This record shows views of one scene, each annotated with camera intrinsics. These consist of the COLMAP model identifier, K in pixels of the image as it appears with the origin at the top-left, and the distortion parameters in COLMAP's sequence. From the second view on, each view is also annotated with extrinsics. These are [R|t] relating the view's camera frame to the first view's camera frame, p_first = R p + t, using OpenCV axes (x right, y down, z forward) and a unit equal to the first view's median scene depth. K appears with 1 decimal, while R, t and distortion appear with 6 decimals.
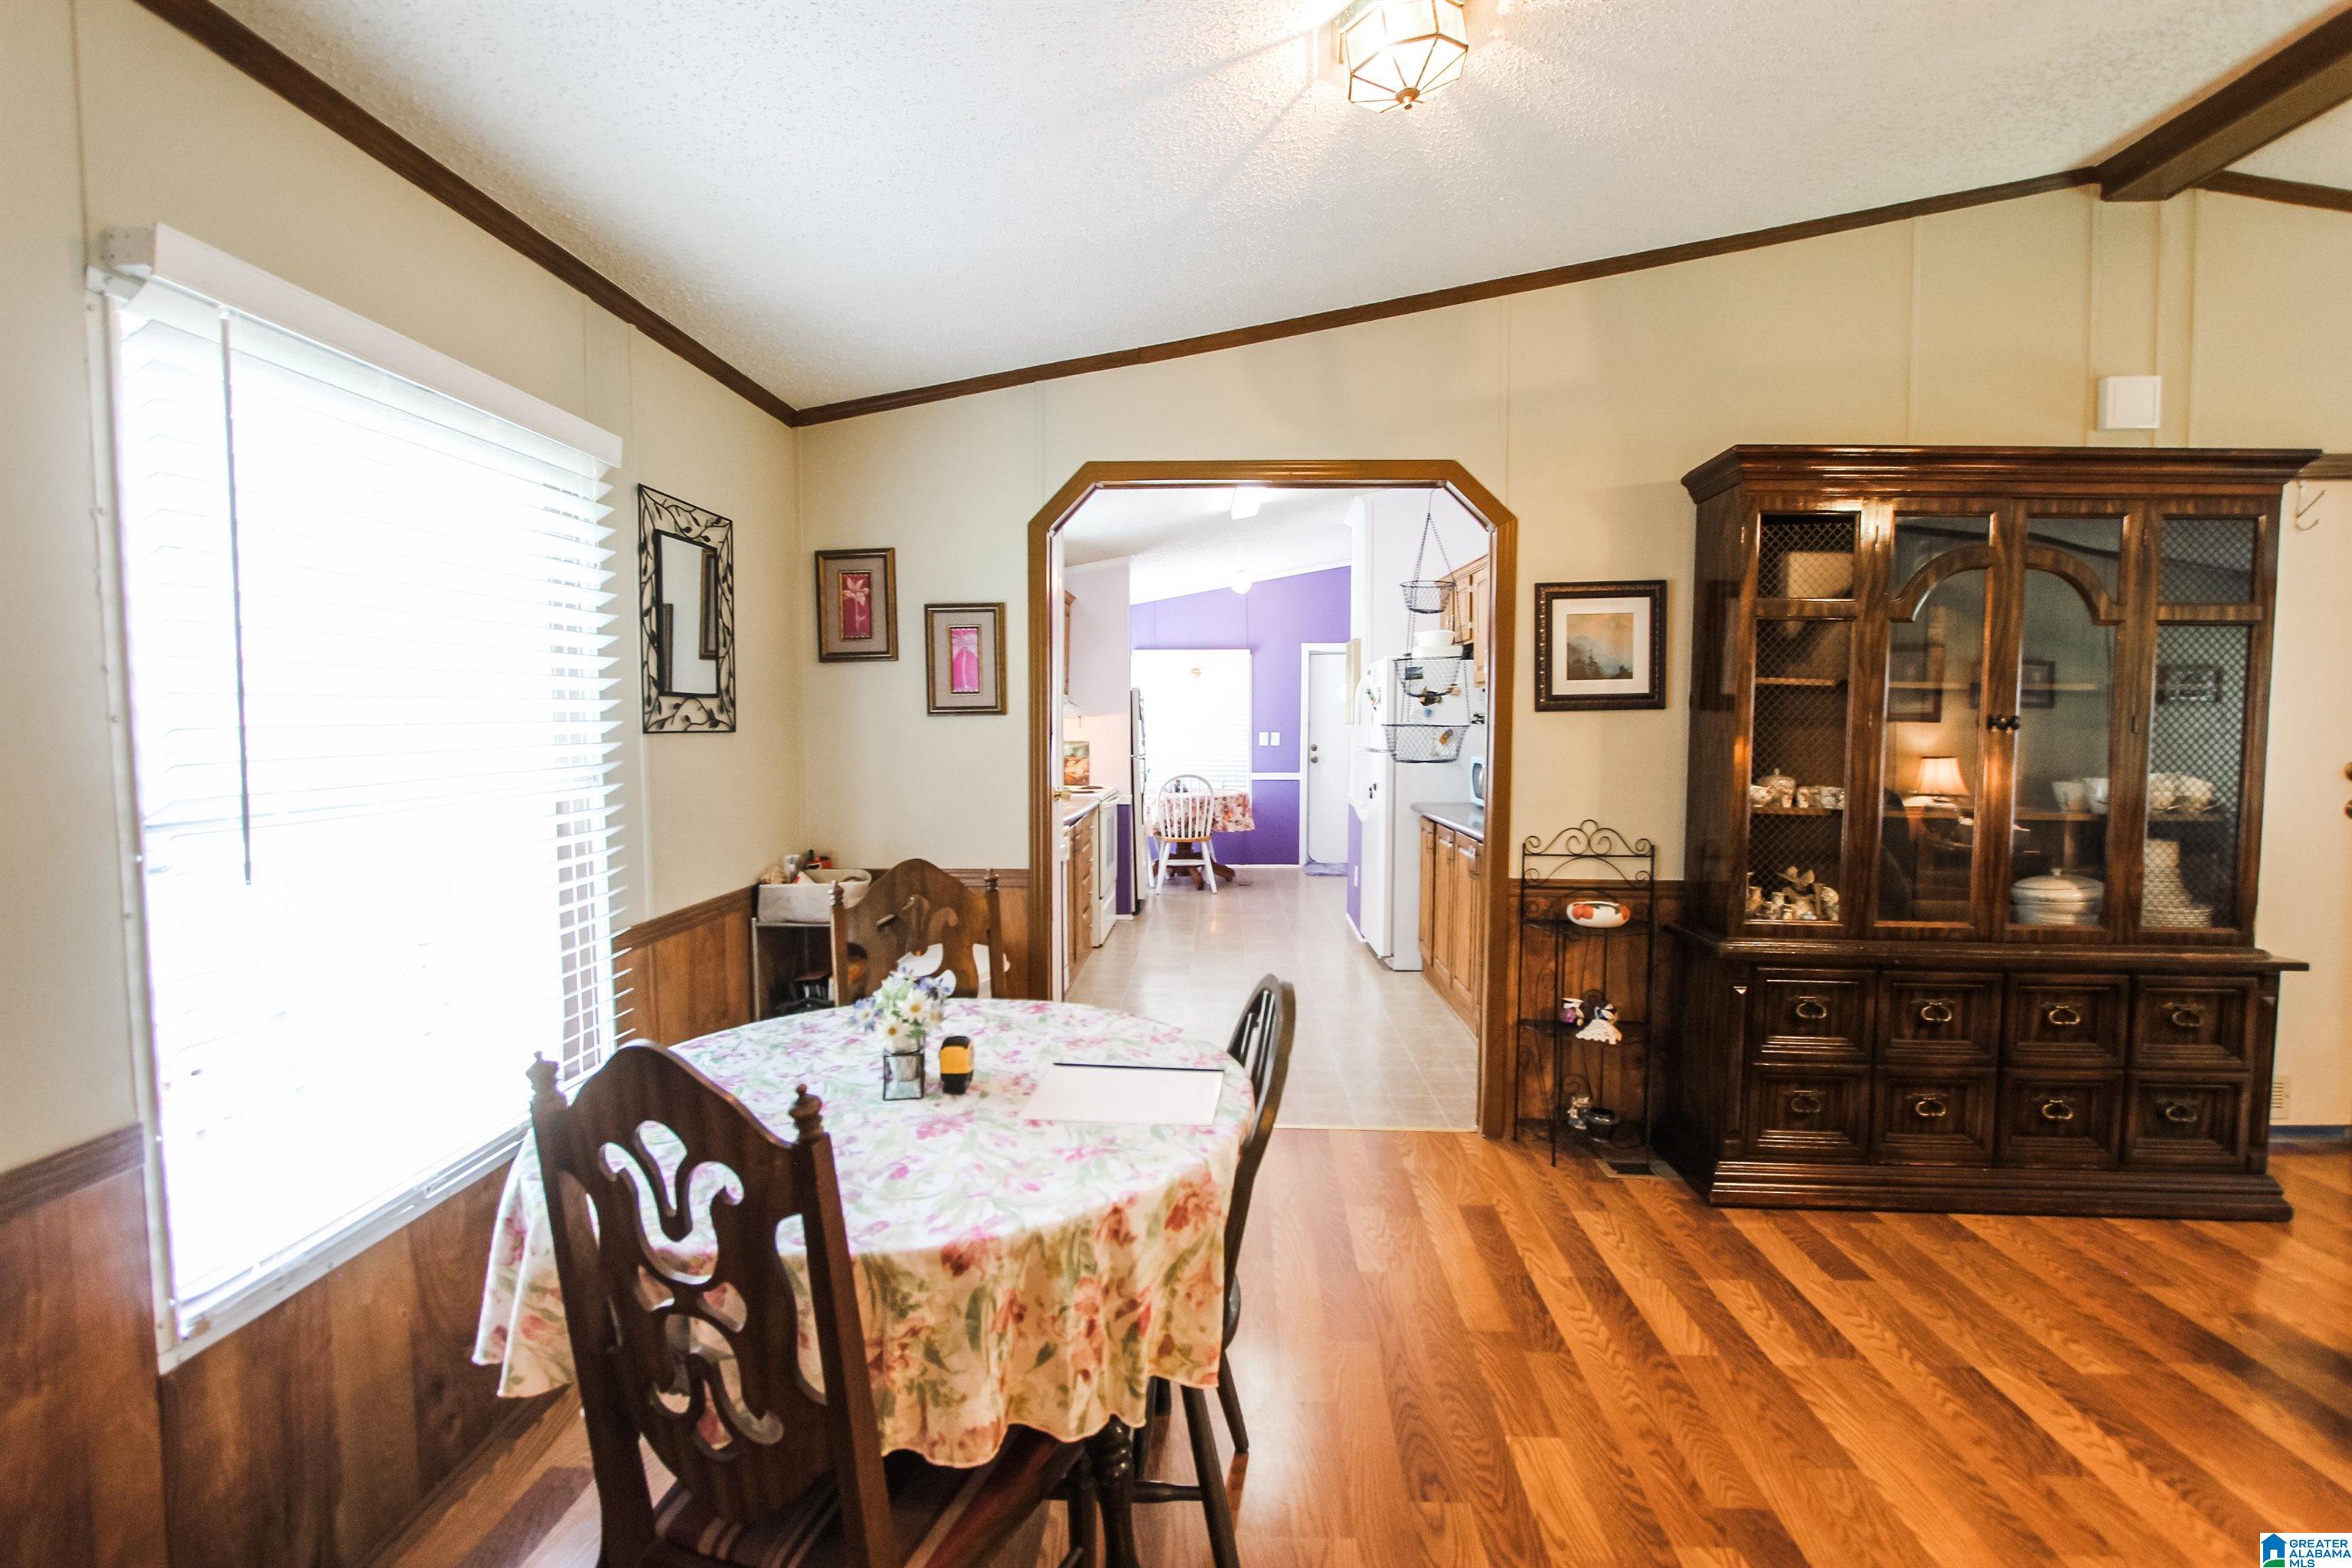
lens RADIAL K [[1088.1, 0, 1181.1], [0, 1088.1, 786.9], [0, 0, 1]] dist [-0.018058, 0.002620]
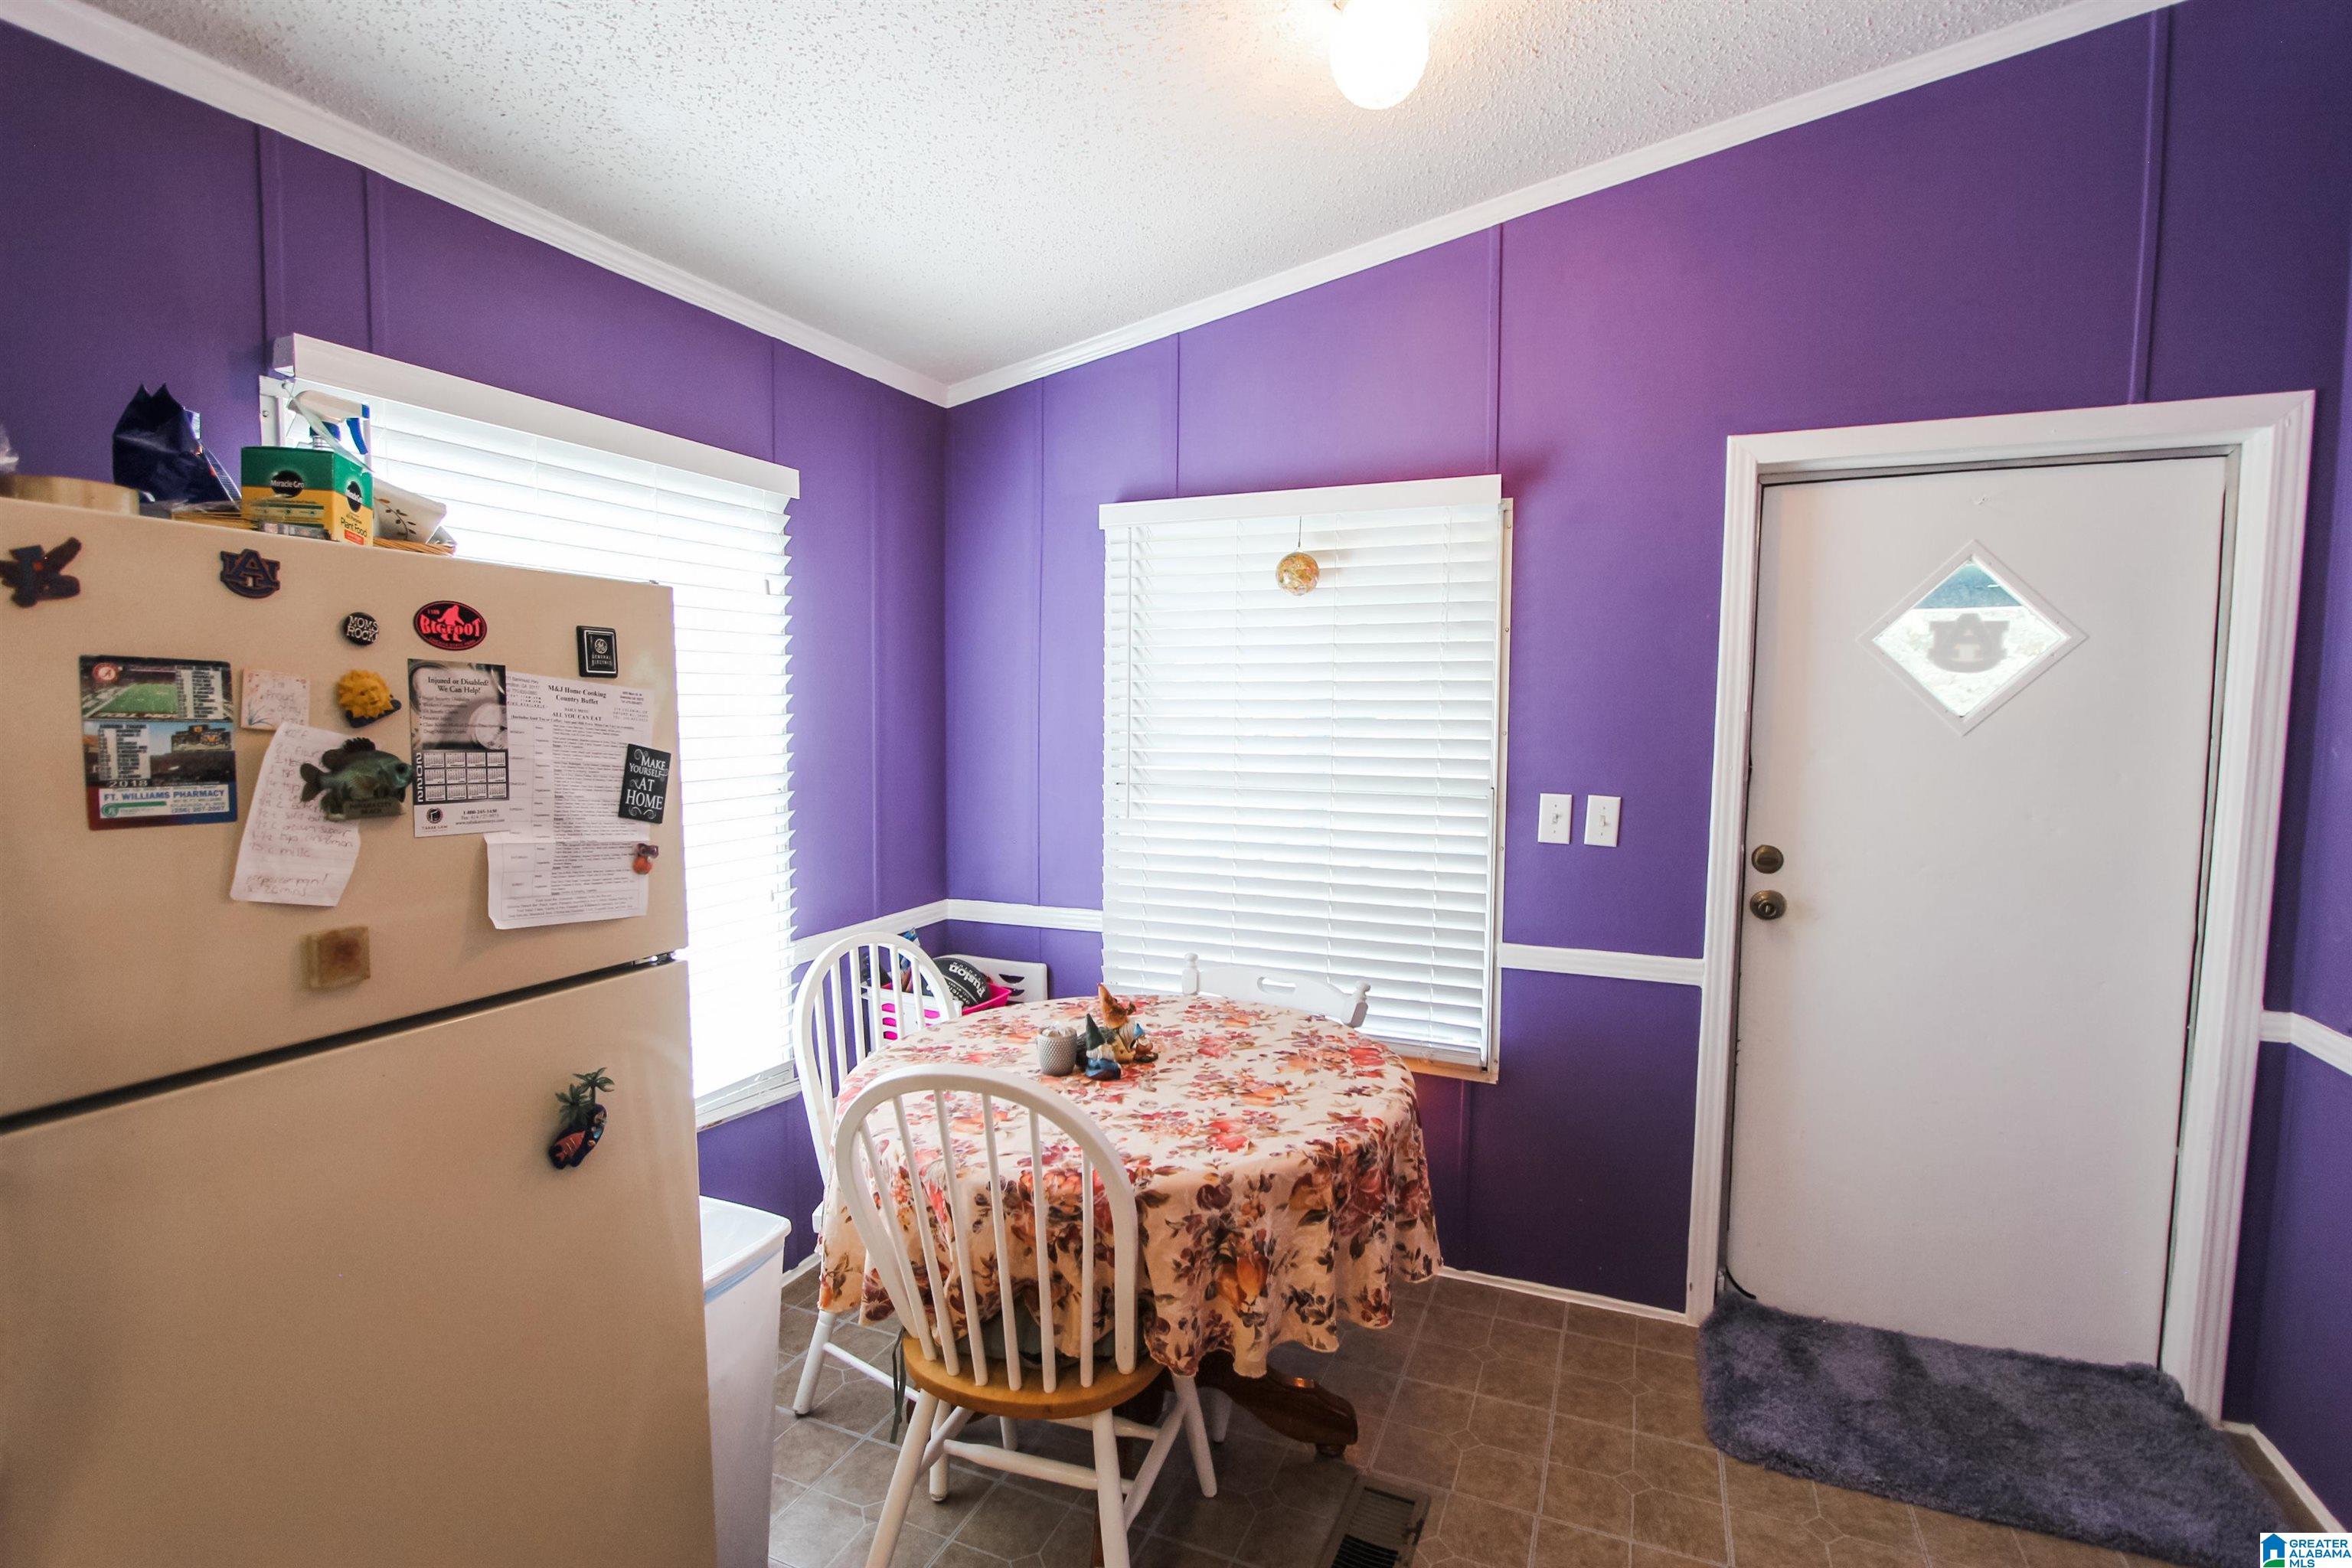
lens RADIAL K [[1088.1, 0, 1181.1], [0, 1088.1, 786.9], [0, 0, 1]] dist [-0.018058, 0.002620]
pose [[0.933588, 0.031400, -0.356971, 0.275739], [-0.029750, 0.999506, 0.010113, -0.166534], [0.357112, 0.001178, 0.934061, 2.342841]]
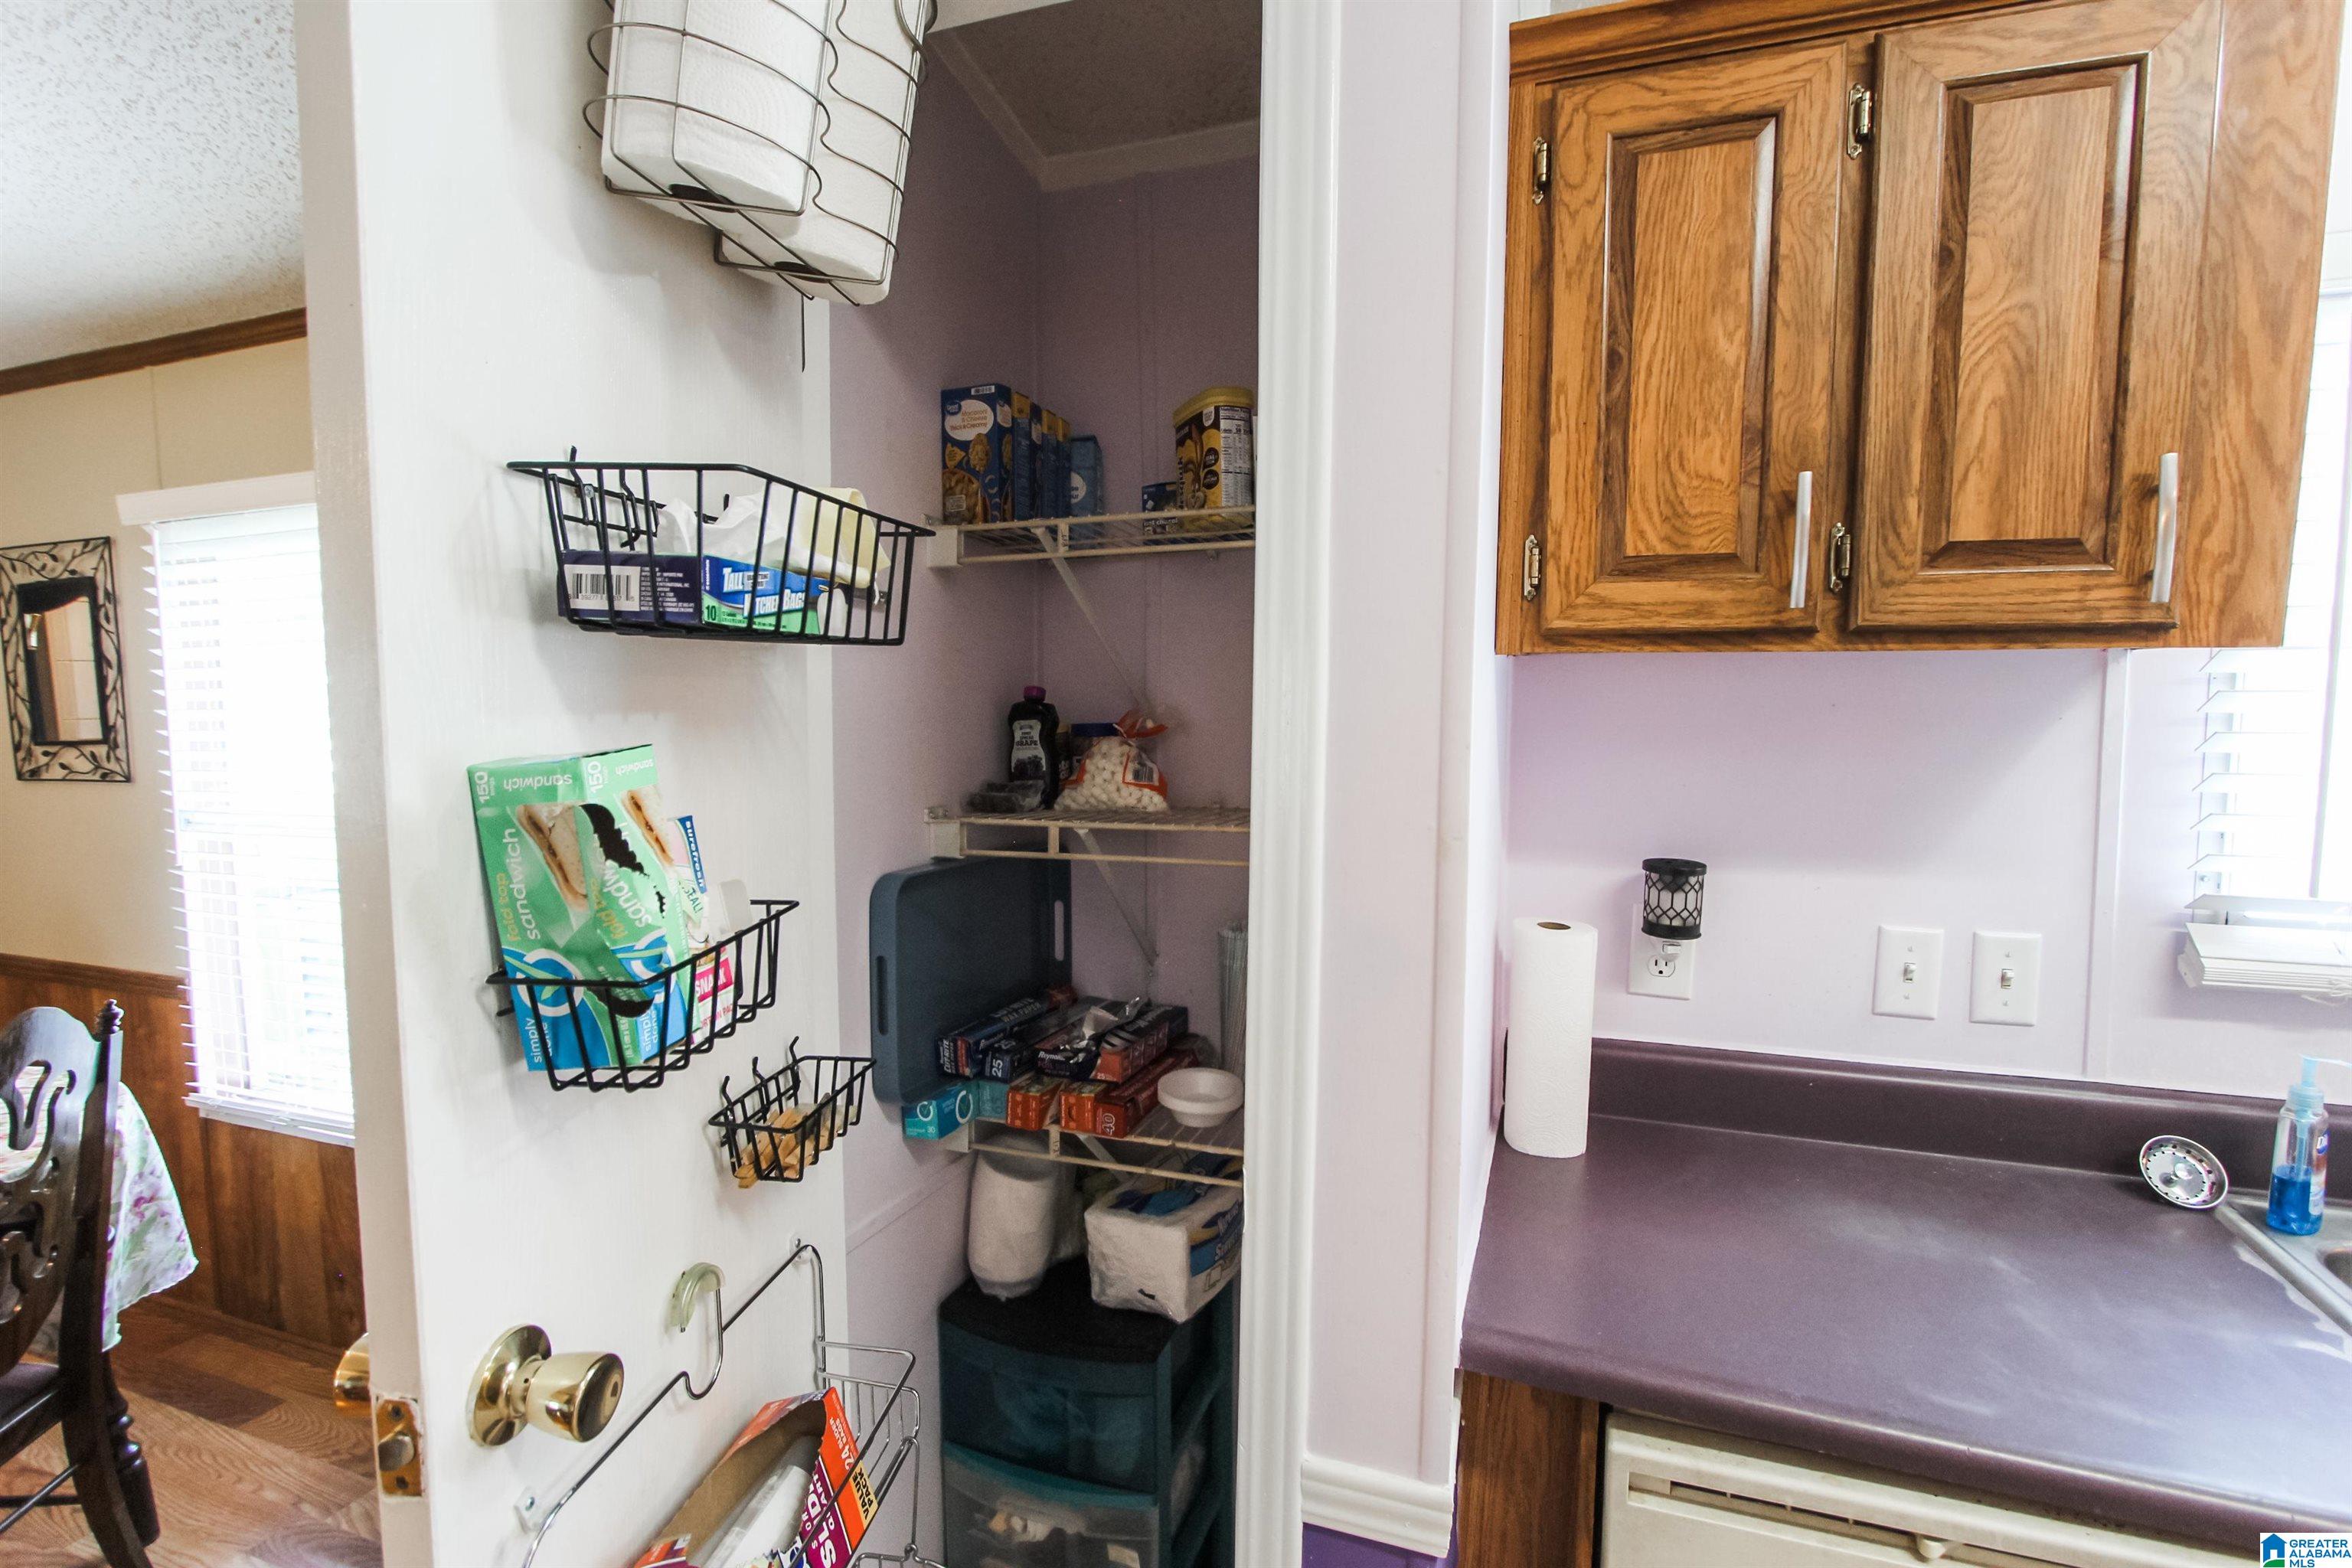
lens RADIAL K [[1088.1, 0, 1181.1], [0, 1088.1, 786.9], [0, 0, 1]] dist [-0.018058, 0.002620]
pose [[-0.296259, 0.071329, -0.952441, 0.123709], [-0.056656, 0.994139, 0.092074, -0.131031], [0.953426, 0.081239, -0.290481, 1.437928]]
